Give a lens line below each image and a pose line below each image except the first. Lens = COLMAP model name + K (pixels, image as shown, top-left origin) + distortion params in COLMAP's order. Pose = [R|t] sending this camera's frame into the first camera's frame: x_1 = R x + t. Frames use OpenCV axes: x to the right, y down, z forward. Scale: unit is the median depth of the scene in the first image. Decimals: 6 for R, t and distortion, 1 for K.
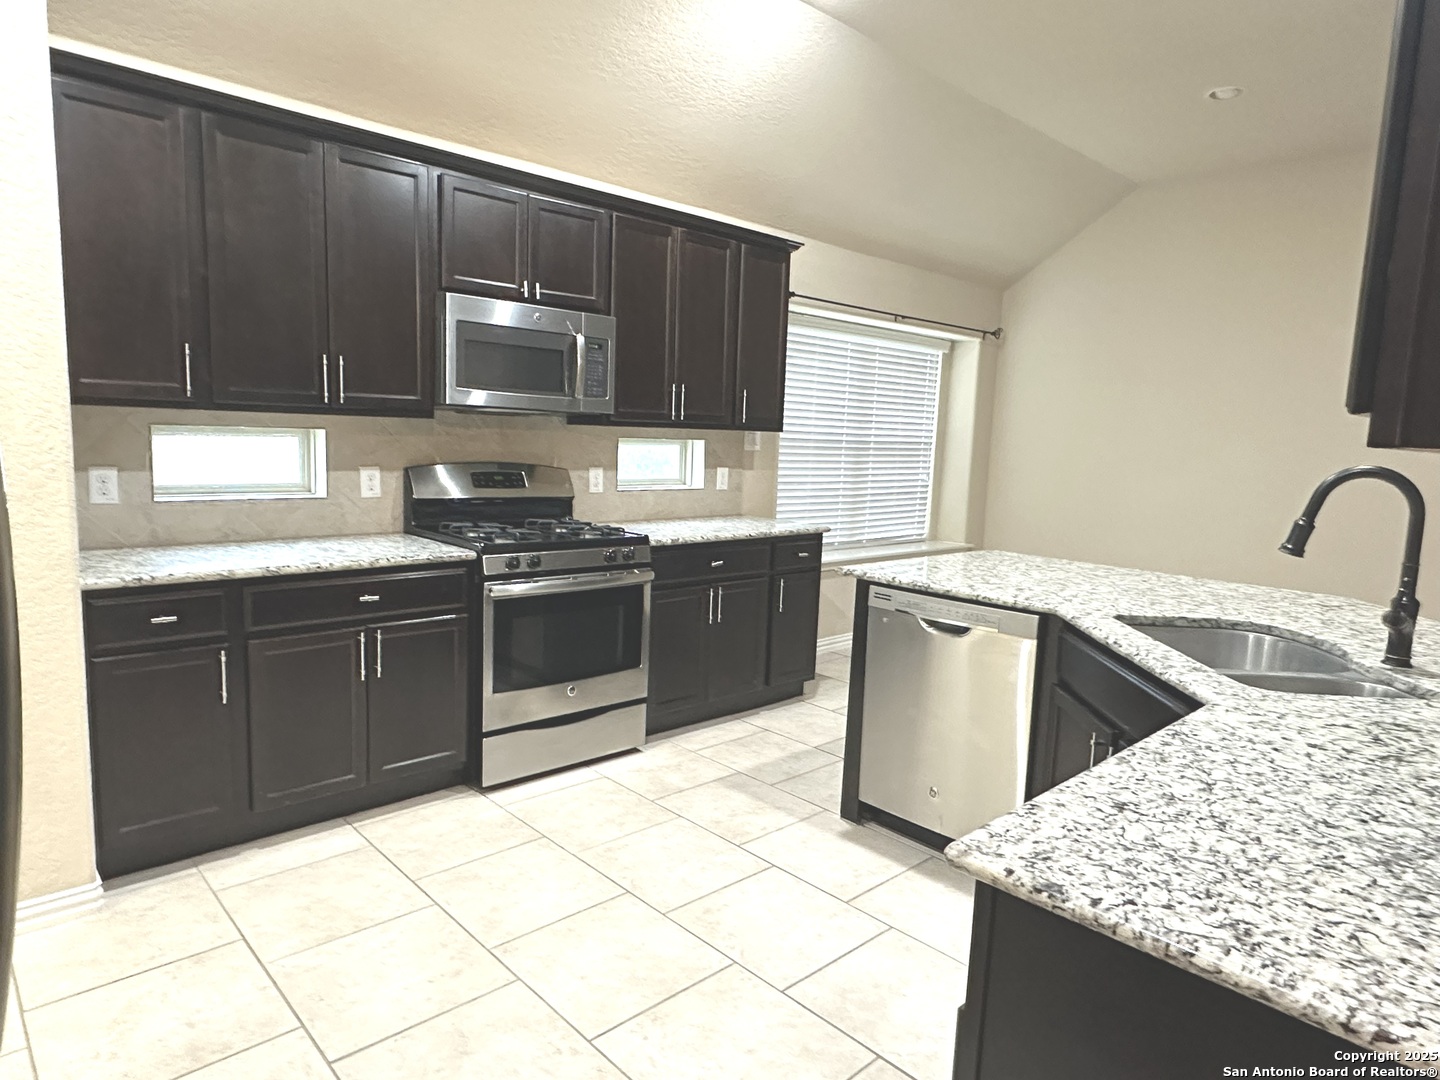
lens RADIAL K [[878.4, 0, 722.1], [0, 878.4, 557.8], [0, 0, 1]] dist [-0.003861, 0.001479]
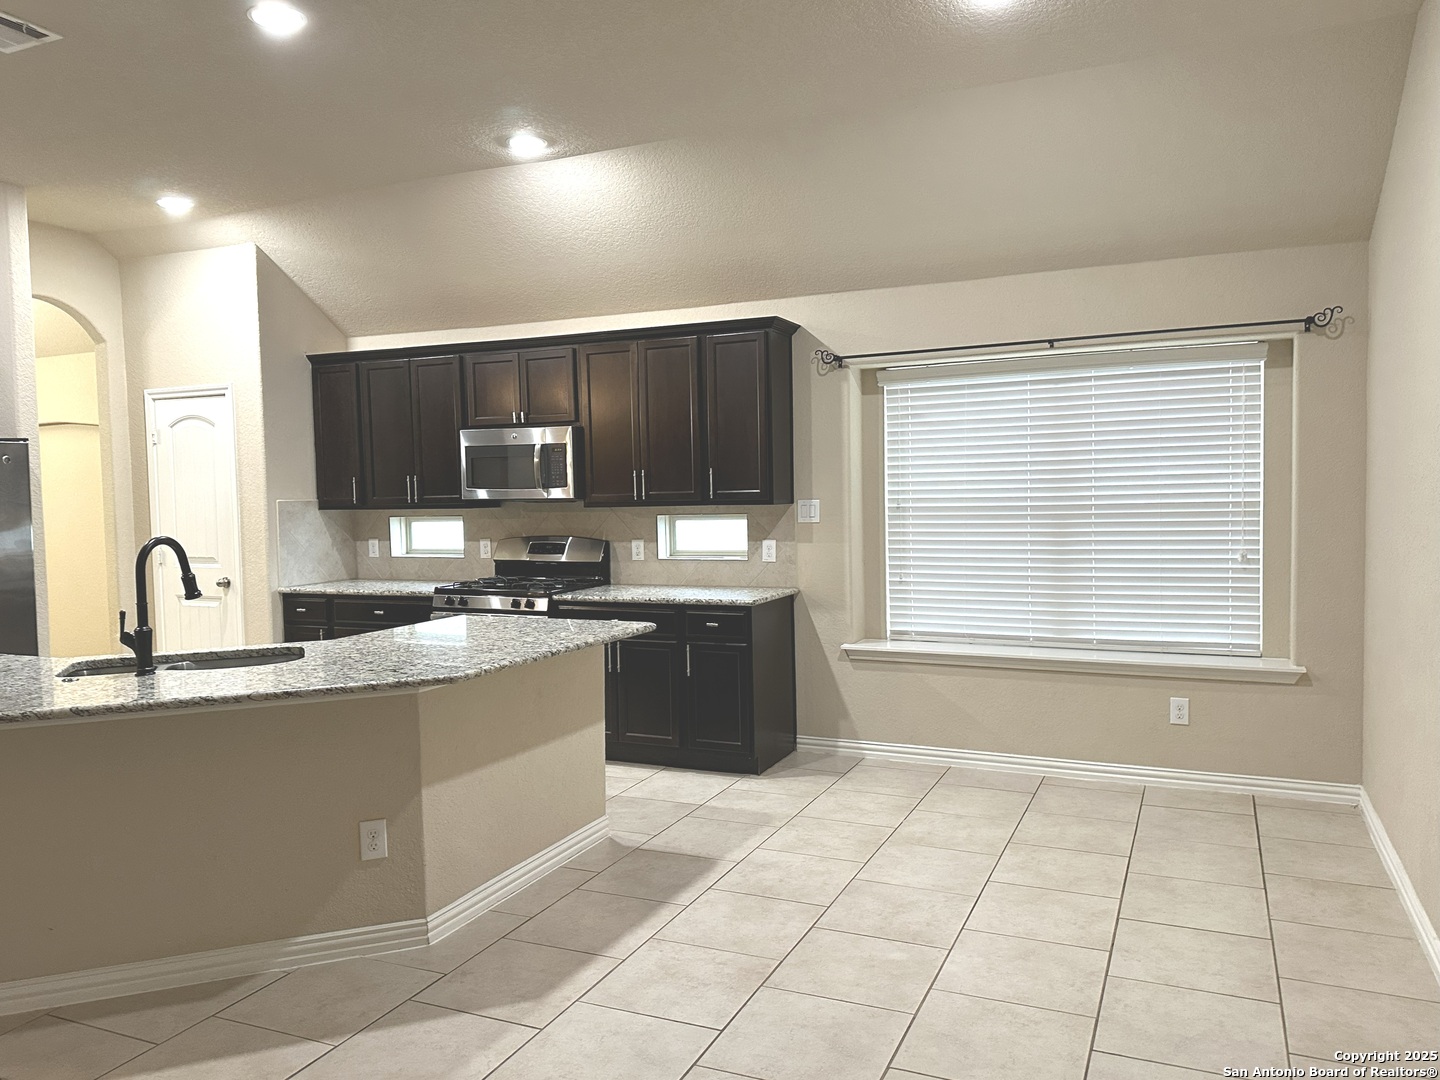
lens RADIAL K [[1076.3, 0, 729.1], [0, 1076.3, 555.3], [0, 0, 1]] dist [0.100178, -0.004154]
pose [[0.393214, 0.014630, -0.919331, 1.412924], [-0.096025, 0.995059, -0.025236, -0.060864], [0.914419, 0.098202, 0.392676, 0.578491]]
